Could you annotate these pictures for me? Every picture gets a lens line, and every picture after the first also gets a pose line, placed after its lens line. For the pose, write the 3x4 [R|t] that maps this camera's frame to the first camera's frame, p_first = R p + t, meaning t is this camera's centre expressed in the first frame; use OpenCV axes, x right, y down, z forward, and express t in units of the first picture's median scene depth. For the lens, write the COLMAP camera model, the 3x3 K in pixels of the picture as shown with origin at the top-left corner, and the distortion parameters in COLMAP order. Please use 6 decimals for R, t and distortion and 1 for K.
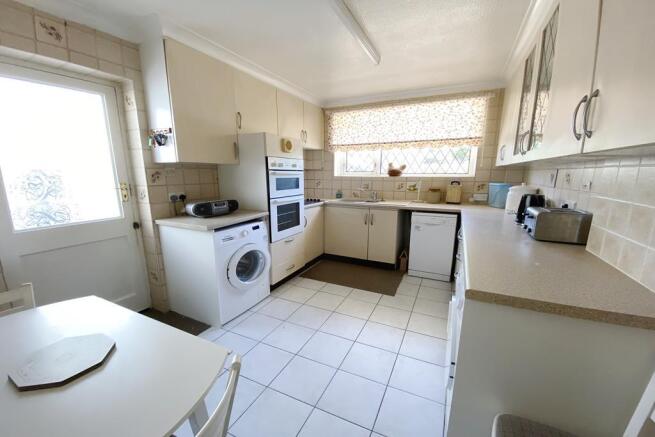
lens RADIAL K [[262.5, 0, 328.4], [0, 262.5, 236.7], [0, 0, 1]] dist [0.028049, -0.042466]
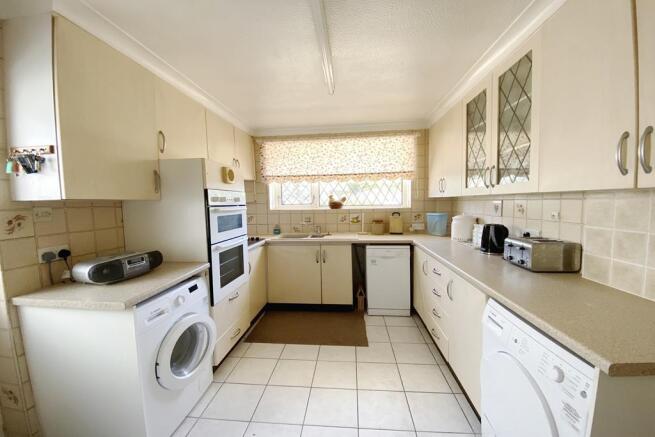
lens RADIAL K [[264.6, 0, 325.4], [0, 264.6, 224.8], [0, 0, 1]] dist [0.028409, -0.027862]
pose [[0.936193, -0.046403, 0.348411, -0.160669], [0.099168, 0.985847, -0.135170, -0.059722], [-0.337207, 0.161096, 0.927545, 0.173135]]
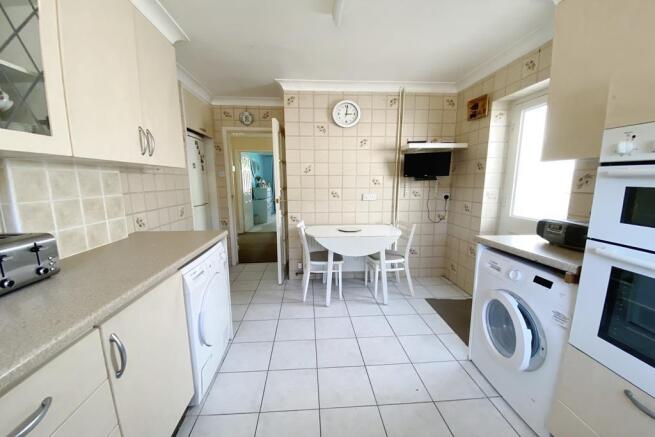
lens RADIAL K [[264.6, 0, 325.4], [0, 264.6, 224.8], [0, 0, 1]] dist [0.028409, -0.027862]
pose [[-0.868517, 0.084946, -0.488325, 0.279621], [-0.111630, 0.926371, 0.359688, -0.233865], [0.482925, 0.366907, -0.795087, 1.002660]]
